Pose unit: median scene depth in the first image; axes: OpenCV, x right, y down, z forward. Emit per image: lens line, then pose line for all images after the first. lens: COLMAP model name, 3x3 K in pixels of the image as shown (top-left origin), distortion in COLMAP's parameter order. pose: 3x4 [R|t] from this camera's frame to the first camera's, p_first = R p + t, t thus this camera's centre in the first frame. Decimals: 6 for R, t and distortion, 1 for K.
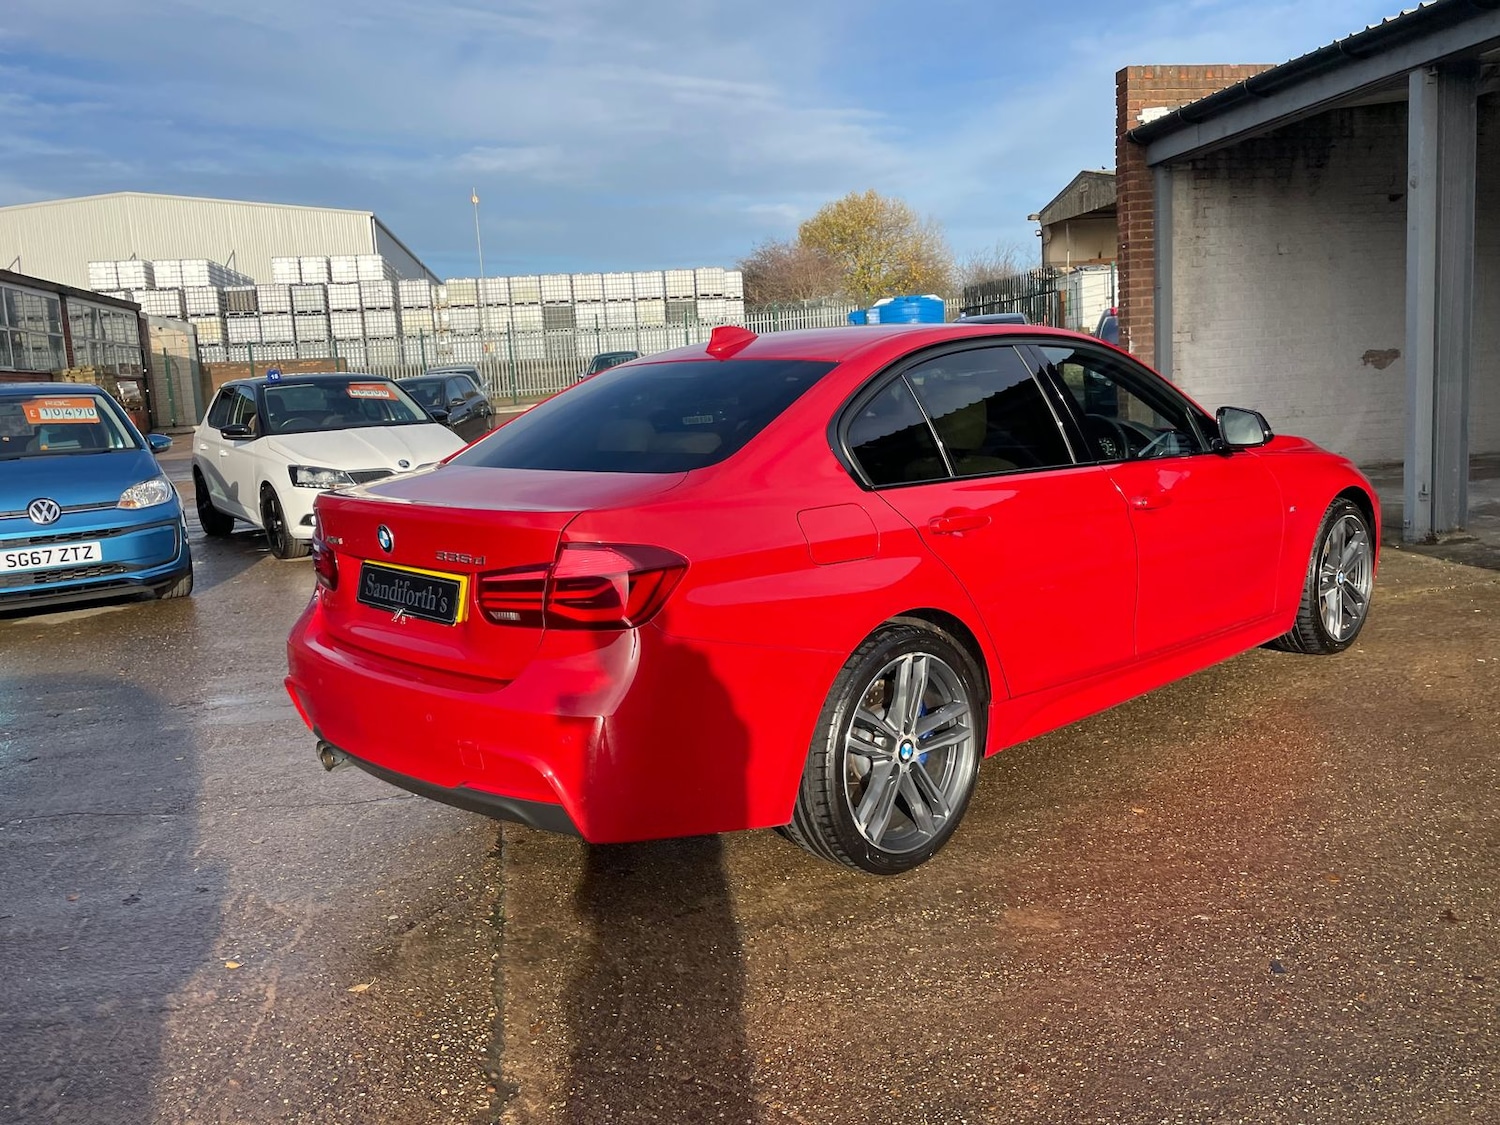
lens RADIAL K [[1222.7, 0, 759.6], [0, 1222.7, 556.7], [0, 0, 1]] dist [0.089755, -0.116620]
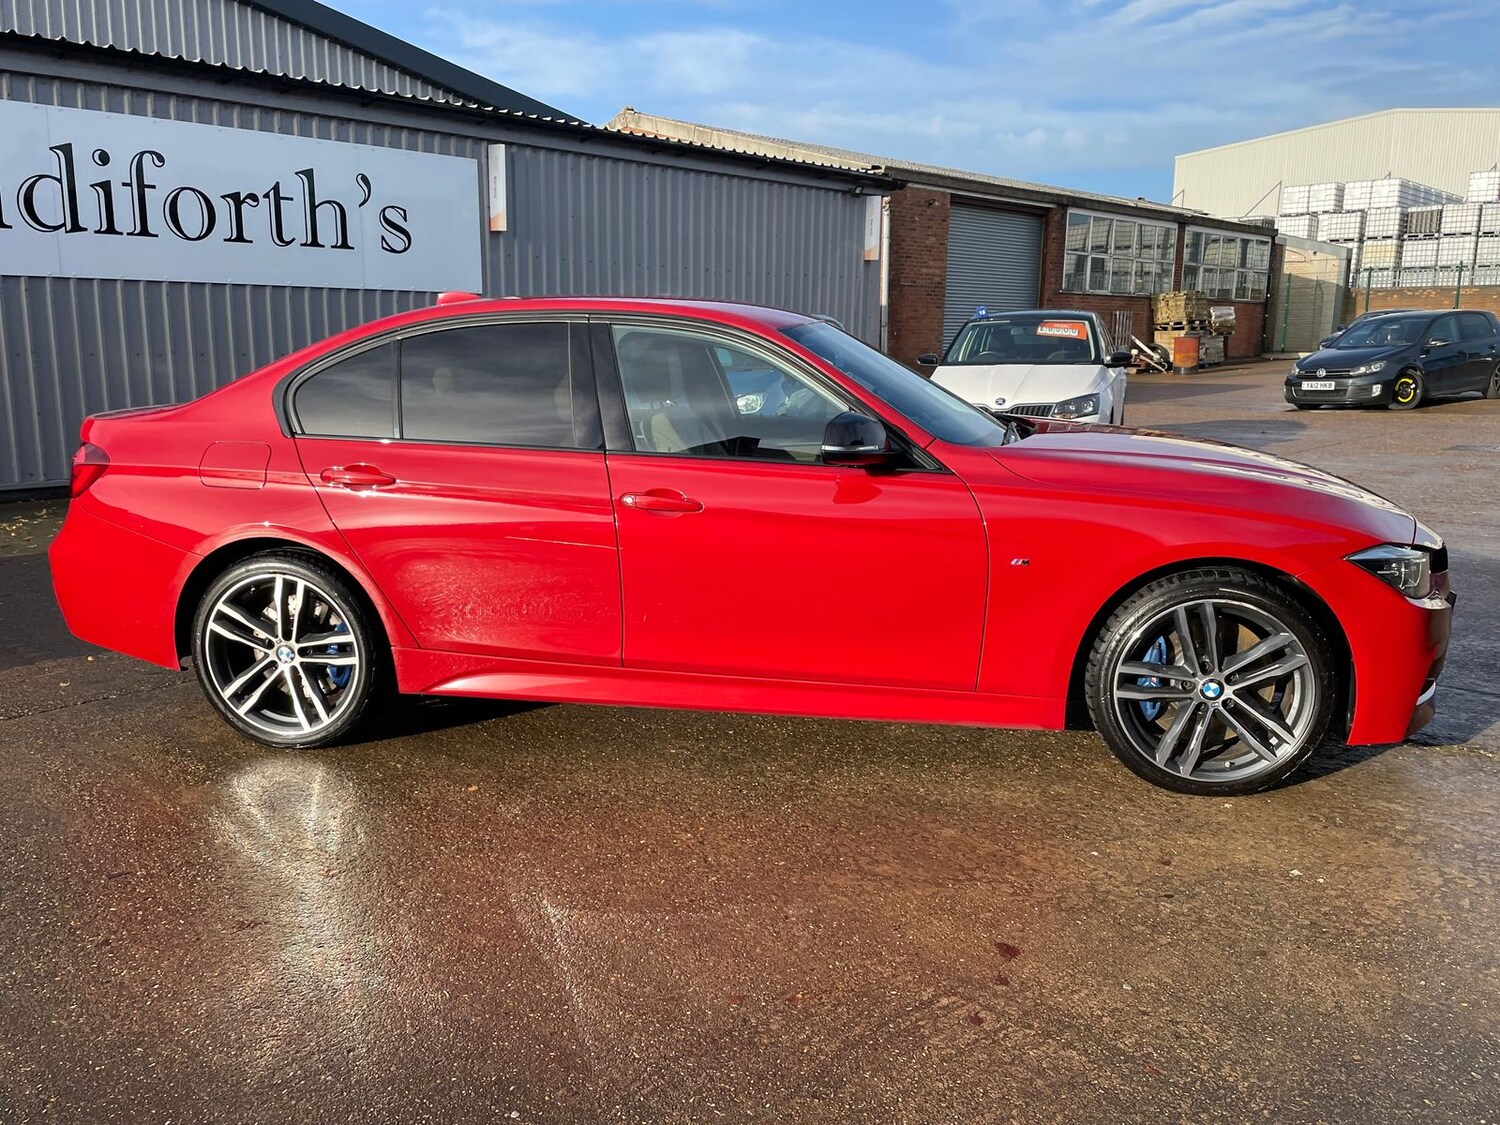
lens RADIAL K [[1222.7, 0, 761.6], [0, 1222.7, 569.1], [0, 0, 1]] dist [0.089755, -0.116620]
pose [[0.581857, 0.205153, -0.786991, 0.086321], [-0.148426, 0.978197, 0.145258, -0.011083], [0.799633, 0.032291, 0.599621, 0.040996]]
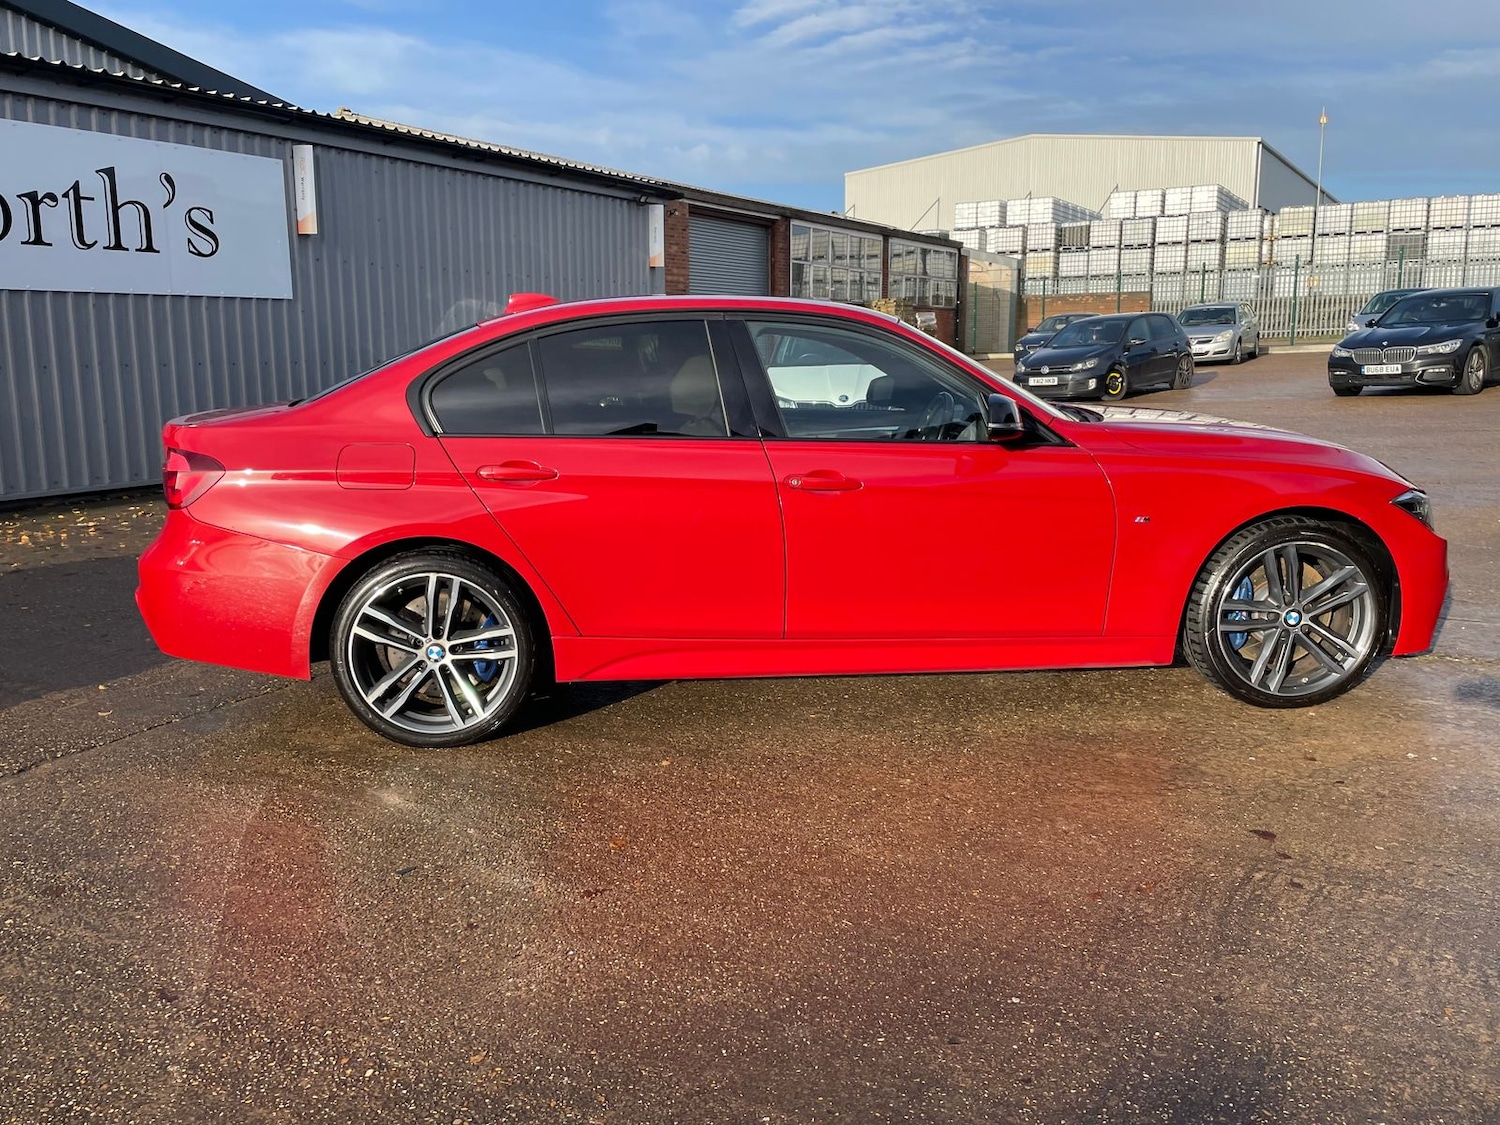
lens RADIAL K [[1222.7, 0, 757.9], [0, 1222.7, 549.5], [0, 0, 1]] dist [0.089755, -0.116620]
pose [[0.766158, 0.150519, -0.624776, 0.071611], [-0.119902, 0.988594, 0.091134, -0.005983], [0.631368, 0.005089, 0.775467, 0.016172]]
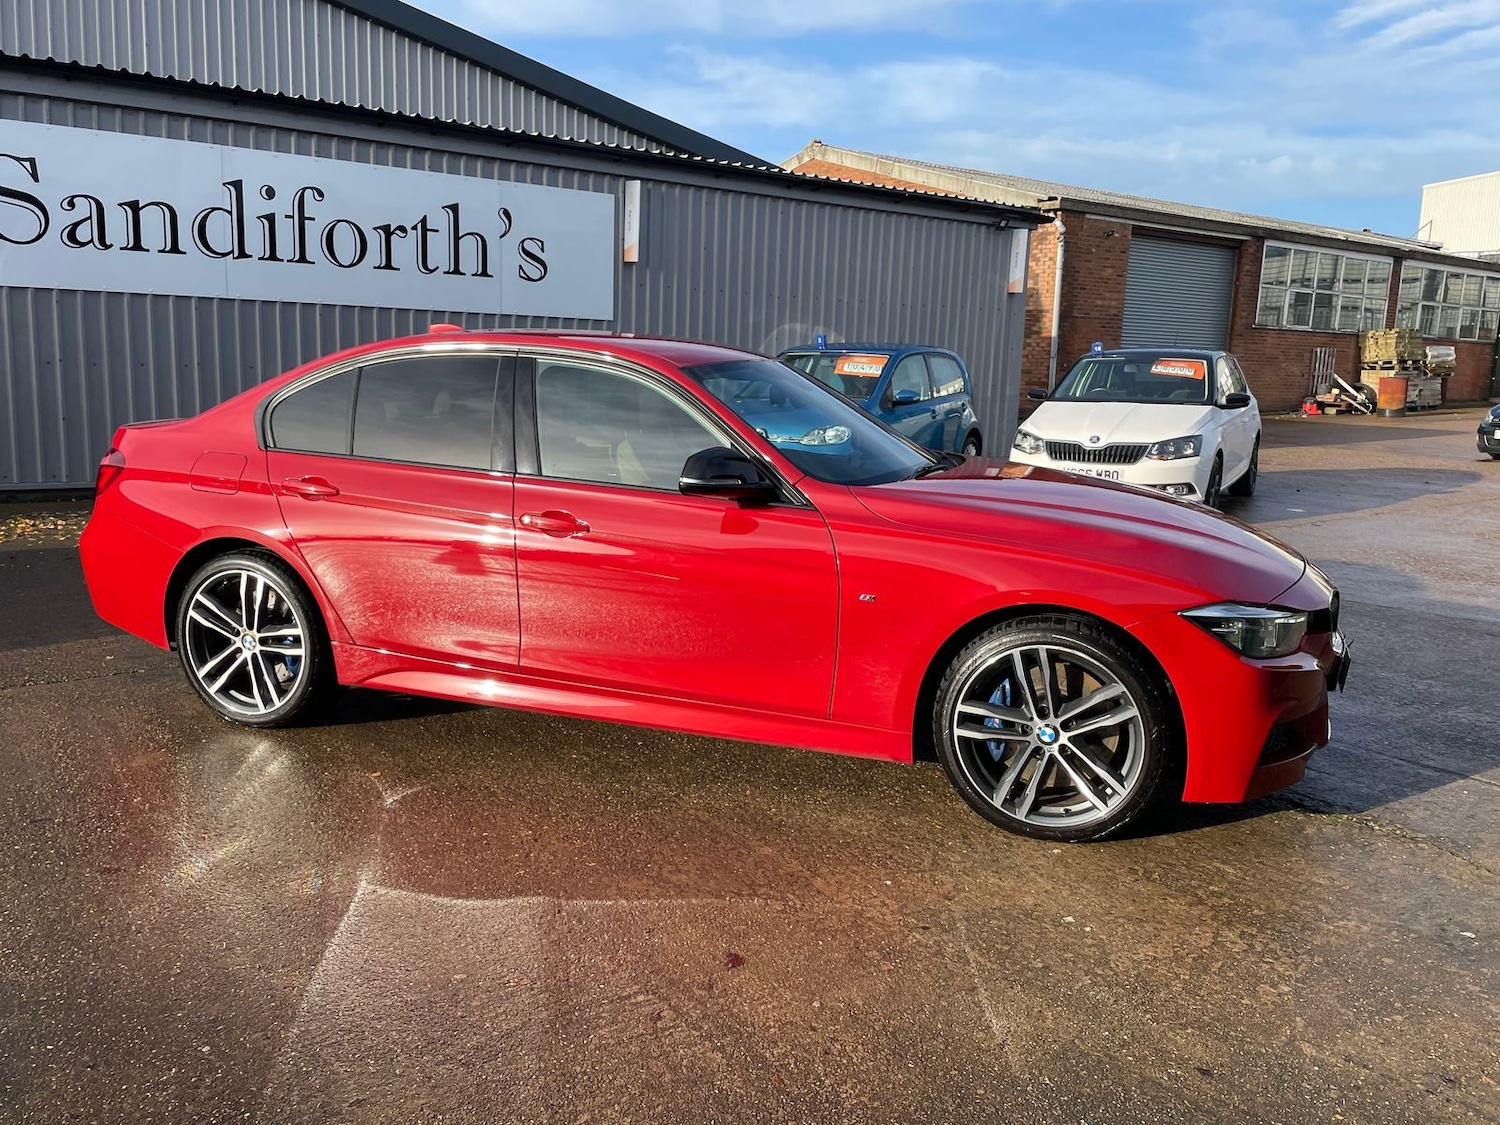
lens RADIAL K [[1222.7, 0, 761.1], [0, 1222.7, 553.2], [0, 0, 1]] dist [0.089755, -0.116620]
pose [[0.432567, 0.207411, -0.877420, 0.100051], [-0.179511, 0.973508, 0.141627, -0.015169], [0.883550, 0.096244, 0.458340, 0.055358]]
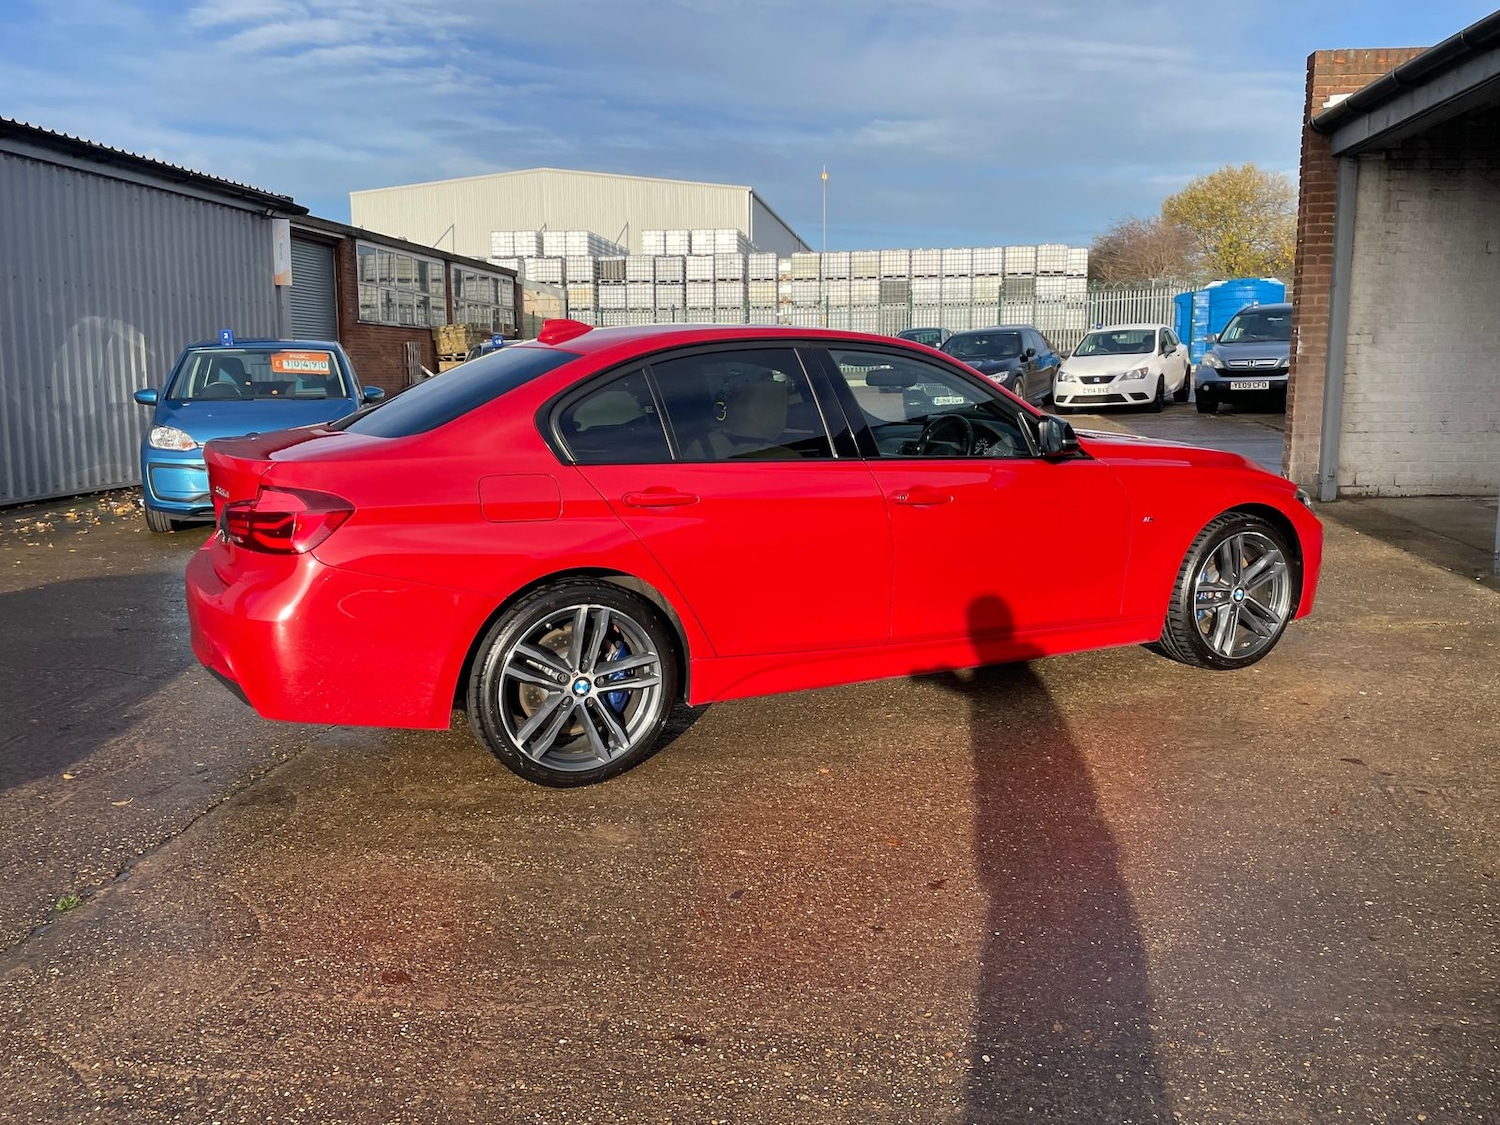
lens RADIAL K [[1222.7, 0, 761.7], [0, 1222.7, 544.8], [0, 0, 1]] dist [0.089755, -0.116620]
pose [[0.954709, 0.089068, -0.283897, 0.039142], [-0.085706, 0.996025, 0.024269, -0.001416], [0.284930, 0.001162, 0.958548, -0.005535]]
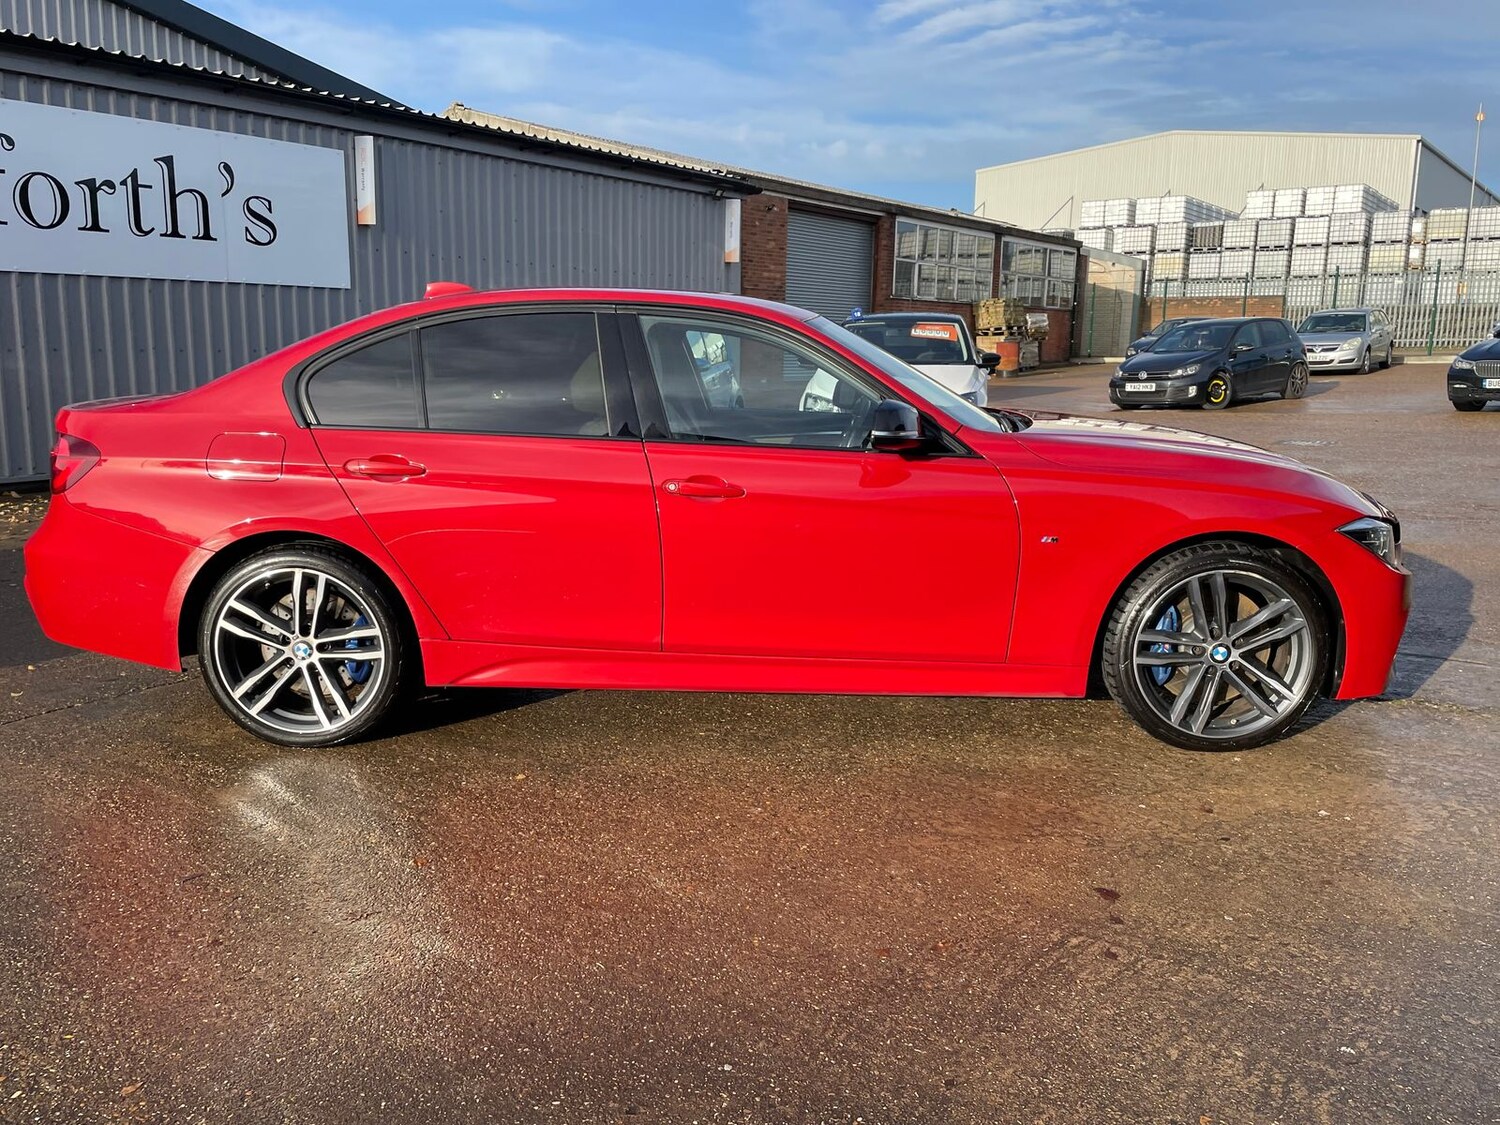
lens RADIAL K [[1222.7, 0, 759.7], [0, 1222.7, 562.9], [0, 0, 1]] dist [0.089755, -0.116620]
pose [[0.695369, 0.185750, -0.694233, 0.079711], [-0.146586, 0.982371, 0.116019, -0.008229], [0.703544, 0.021089, 0.710338, 0.029510]]
